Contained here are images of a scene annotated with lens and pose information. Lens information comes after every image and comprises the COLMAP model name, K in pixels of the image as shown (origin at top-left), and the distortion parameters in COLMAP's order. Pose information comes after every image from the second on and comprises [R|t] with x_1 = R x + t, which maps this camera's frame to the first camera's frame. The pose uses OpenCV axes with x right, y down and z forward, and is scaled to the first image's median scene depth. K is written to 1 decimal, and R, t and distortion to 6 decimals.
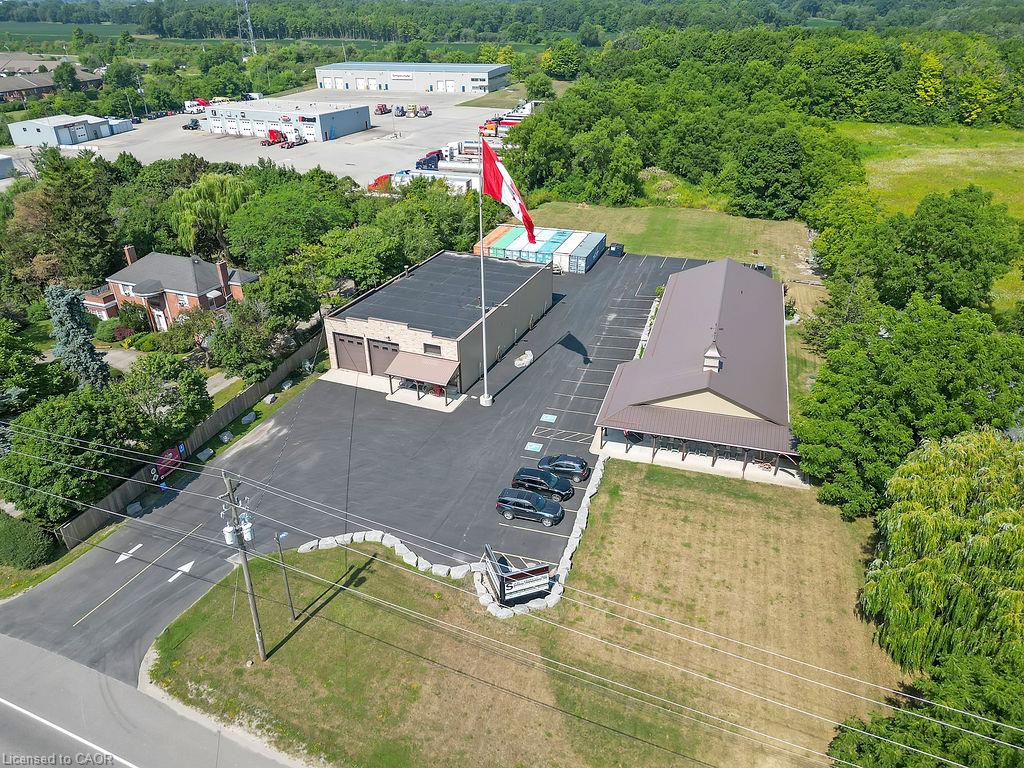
lens RADIAL K [[724.8, 0, 512.0], [0, 724.8, 384.0], [0, 0, 1]] dist [0.067058, -0.071007]
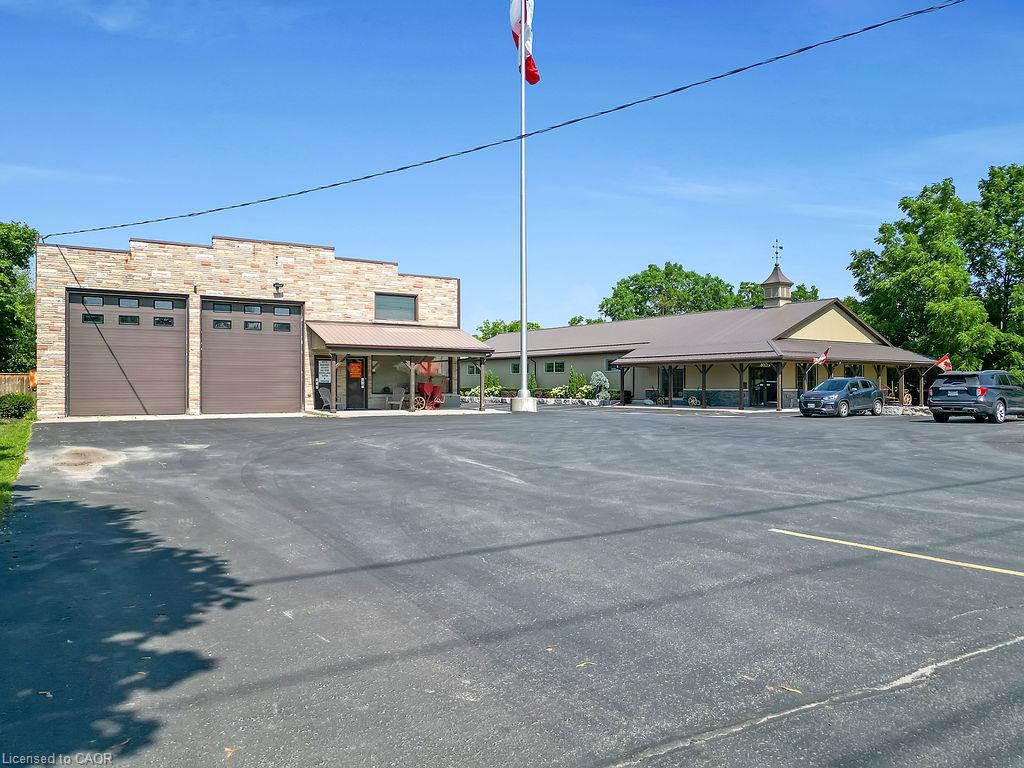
lens RADIAL K [[724.8, 0, 512.0], [0, 724.8, 384.0], [0, 0, 1]] dist [0.067058, -0.071007]
pose [[0.610155, 0.017787, 0.792082, -0.392541], [0.365499, 0.880689, -0.301327, 0.141578], [-0.702938, 0.473362, 0.530855, 0.716500]]
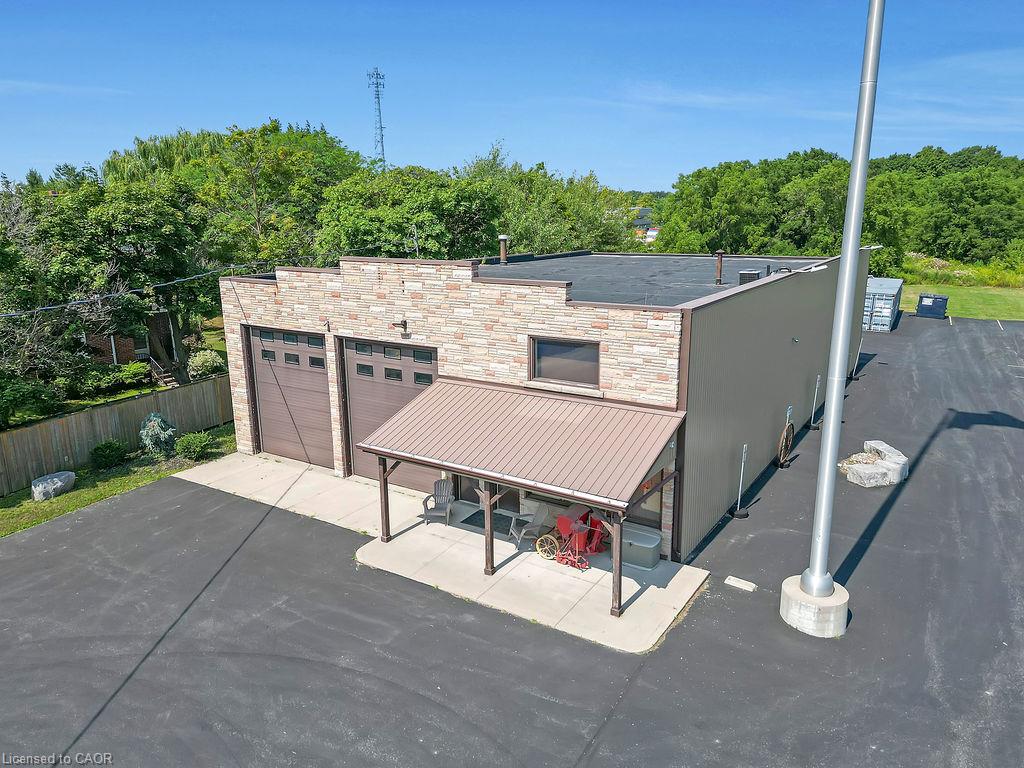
lens RADIAL K [[724.8, 0, 512.0], [0, 724.8, 384.0], [0, 0, 1]] dist [0.067058, -0.071007]
pose [[0.986268, 0.044338, -0.159090, -0.084757], [-0.082673, 0.966452, -0.243179, 0.018724], [0.142970, 0.252992, 0.956846, 0.739615]]
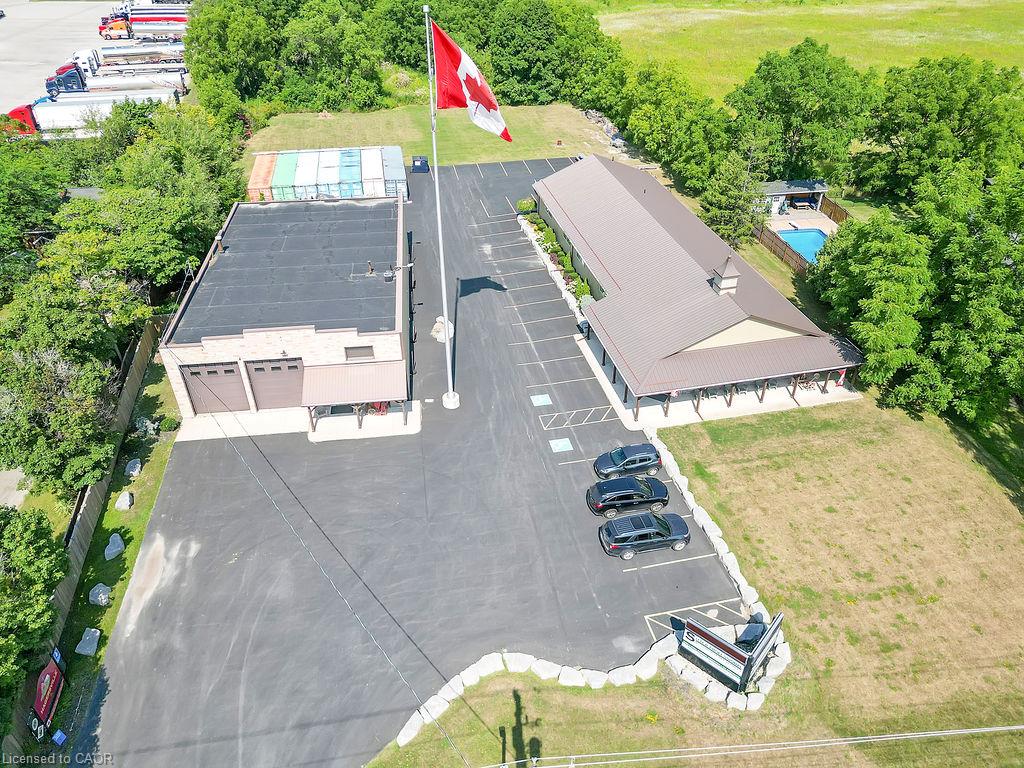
lens RADIAL K [[724.8, 0, 512.0], [0, 724.8, 384.0], [0, 0, 1]] dist [0.067058, -0.071007]
pose [[0.865102, -0.283948, 0.413487, -0.268233], [0.228617, 0.956949, 0.178837, -0.105552], [-0.446467, -0.060182, 0.892774, 0.301563]]
